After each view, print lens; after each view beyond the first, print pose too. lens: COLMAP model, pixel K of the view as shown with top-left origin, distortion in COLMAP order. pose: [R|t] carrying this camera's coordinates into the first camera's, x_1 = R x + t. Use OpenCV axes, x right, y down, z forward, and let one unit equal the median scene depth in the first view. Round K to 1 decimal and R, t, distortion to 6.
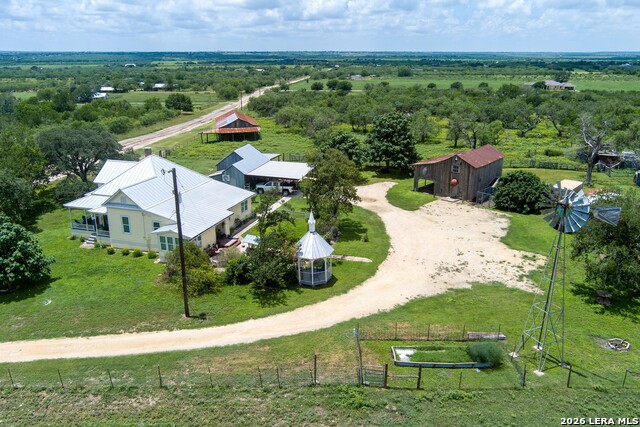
lens RADIAL K [[498.2, 0, 320.0], [0, 498.2, 213.5], [0, 0, 1]] dist [-0.009314, 0.005952]
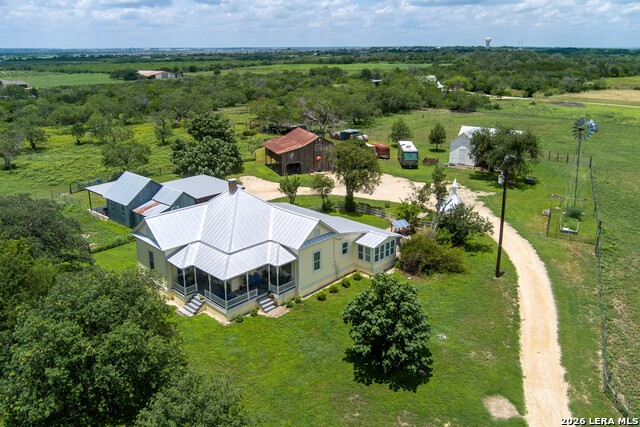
lens RADIAL K [[491.7, 0, 316.9], [0, 491.7, 183.0], [0, 0, 1]] dist [-0.006897, -0.000840]
pose [[0.450369, -0.233979, 0.861639, -1.271500], [0.274276, 0.954644, 0.115873, -0.237018], [-0.849671, 0.184141, 0.494117, 0.663873]]
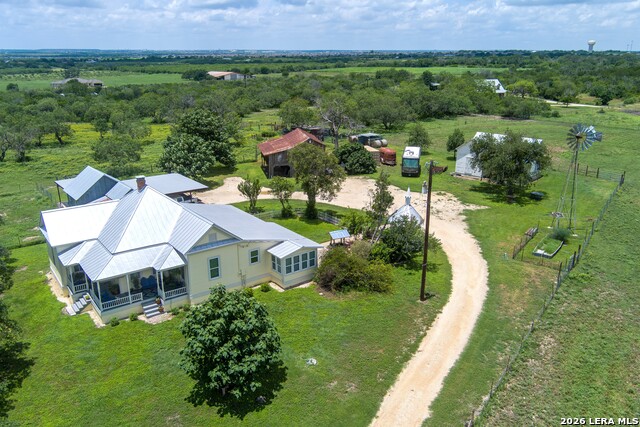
lens RADIAL K [[498.2, 0, 320.0], [0, 498.2, 213.5], [0, 0, 1]] dist [-0.009314, 0.005952]
pose [[0.580645, -0.247914, 0.775493, -1.039461], [0.244192, 0.961689, 0.124601, -0.138748], [-0.776673, 0.117021, 0.618938, 0.440854]]
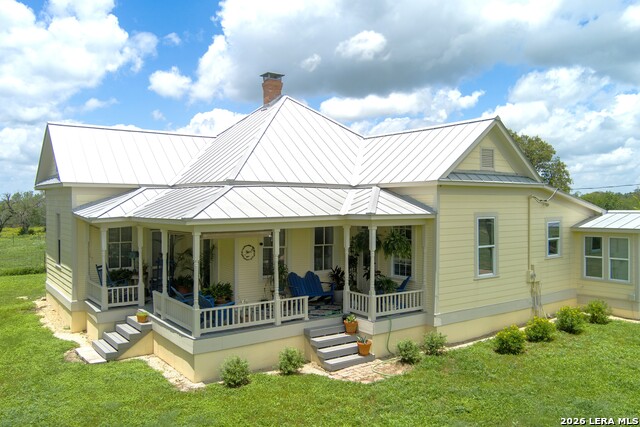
lens RADIAL K [[513.0, 0, 320.0], [0, 513.0, 213.5], [0, 0, 1]] dist [-0.004728, -0.000486]
pose [[0.598638, -0.016232, 0.800855, -0.812783], [0.240490, 0.957313, -0.160363, 0.034493], [-0.764066, 0.288597, 0.576988, 1.055935]]
